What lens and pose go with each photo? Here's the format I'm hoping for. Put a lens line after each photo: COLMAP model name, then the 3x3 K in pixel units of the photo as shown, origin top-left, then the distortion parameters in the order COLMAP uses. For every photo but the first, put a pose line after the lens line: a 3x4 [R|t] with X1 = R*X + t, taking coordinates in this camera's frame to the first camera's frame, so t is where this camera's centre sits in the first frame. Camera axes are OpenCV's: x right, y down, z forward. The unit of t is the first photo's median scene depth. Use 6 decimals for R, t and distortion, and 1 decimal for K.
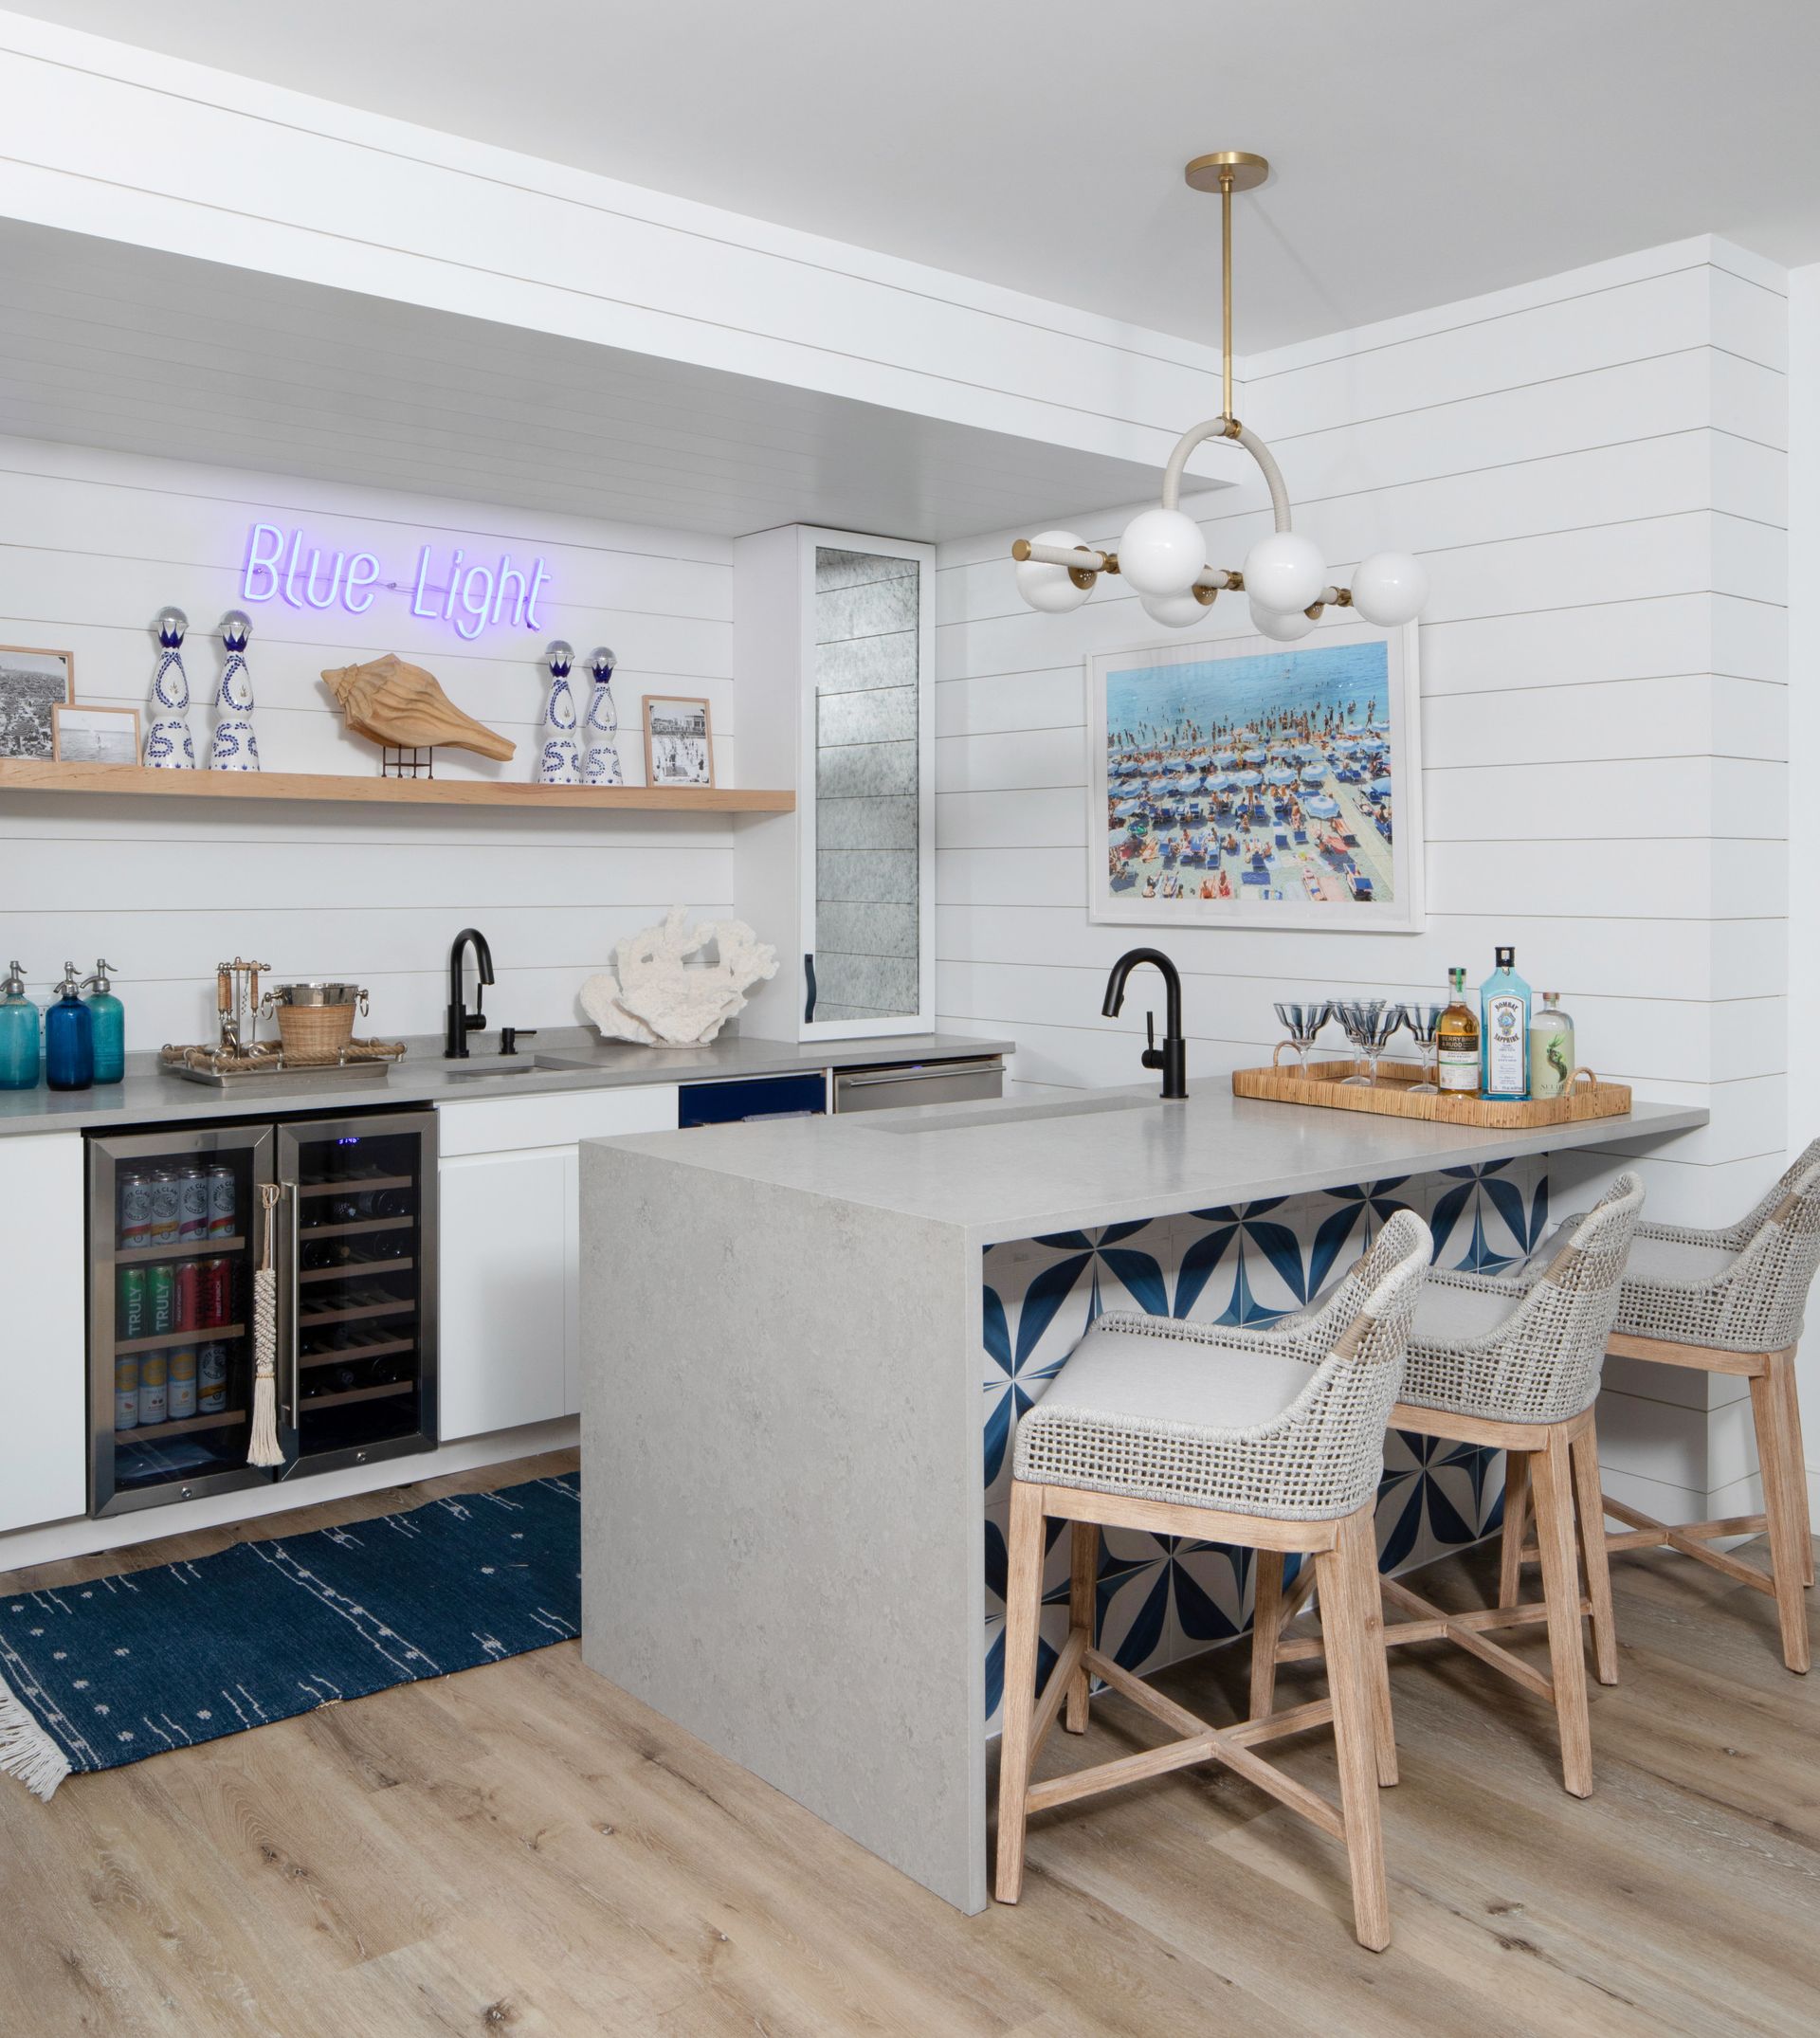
lens RADIAL K [[1859.4, 0, 909.5], [0, 1859.4, 940.2], [0, 0, 1]] dist [0.004151, 0.002885]
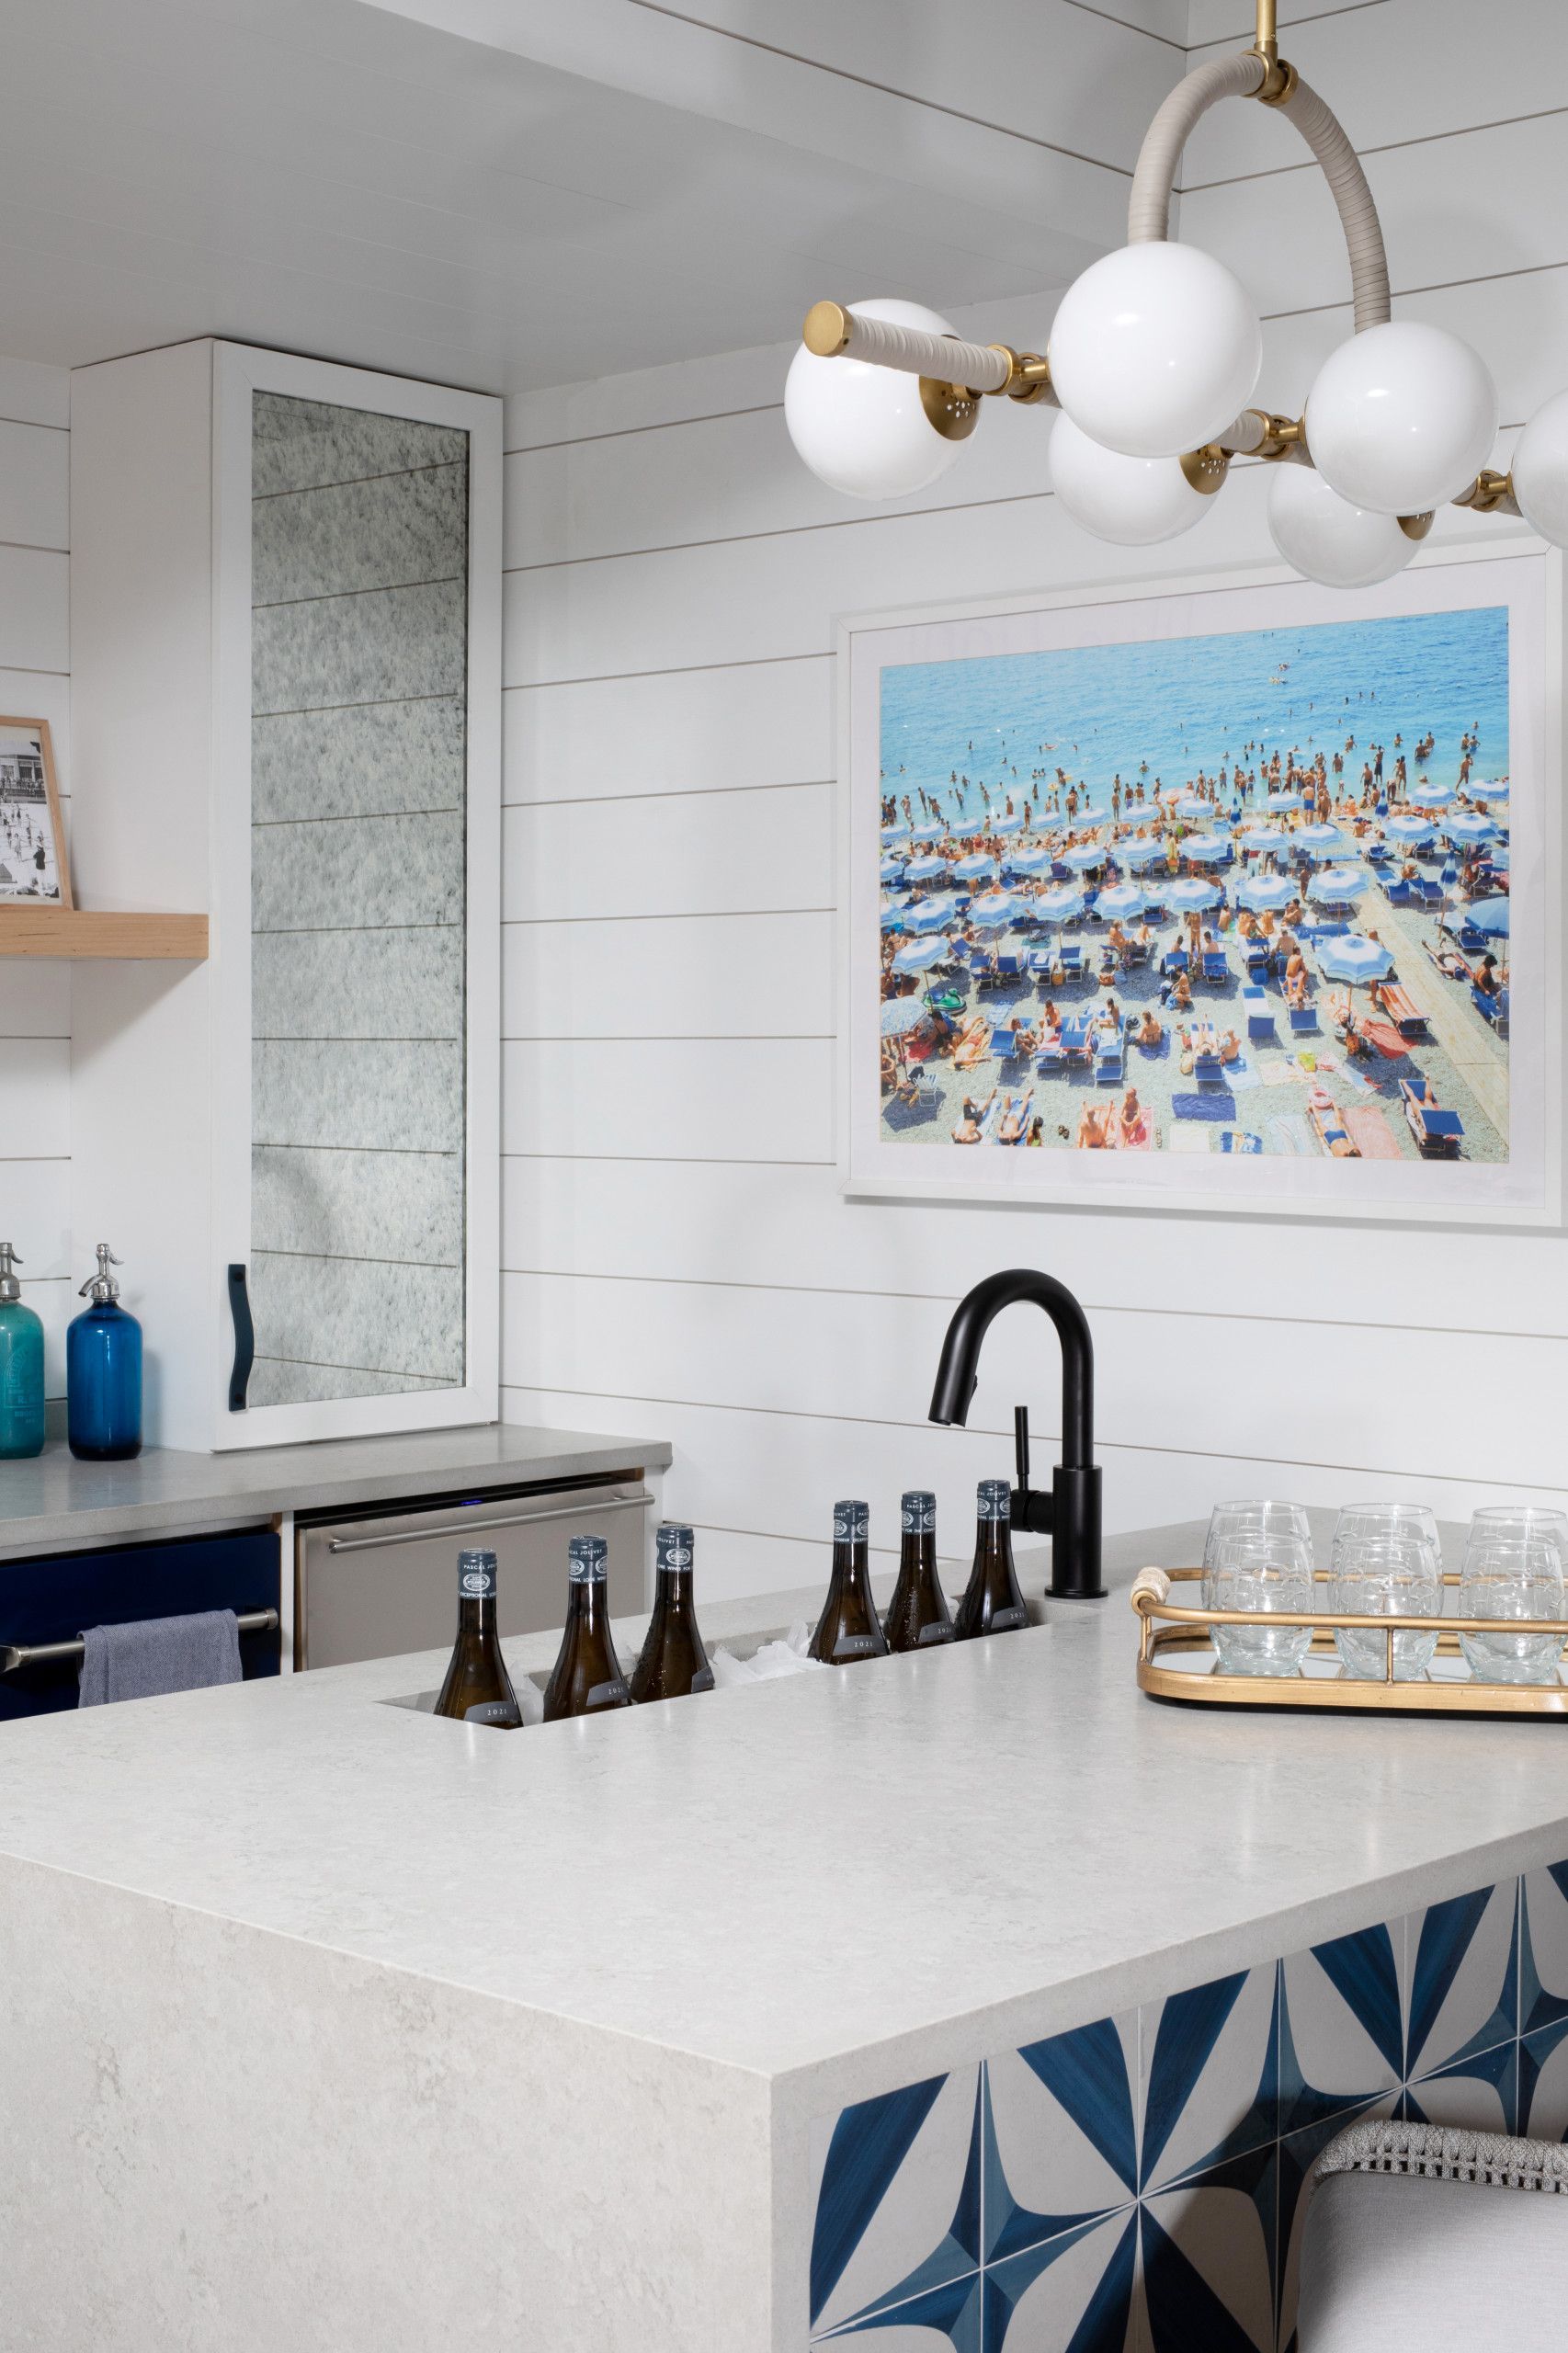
lens RADIAL K [[3277.5, 0, 780.9], [0, 3277.5, 1300.3], [0, 0, 1]] dist [-0.406536, 2.726972]
pose [[0.991587, -0.005664, 0.129319, -0.027384], [0.001067, 0.999366, 0.035588, -0.013880], [-0.129439, -0.035151, 0.990964, 0.194449]]
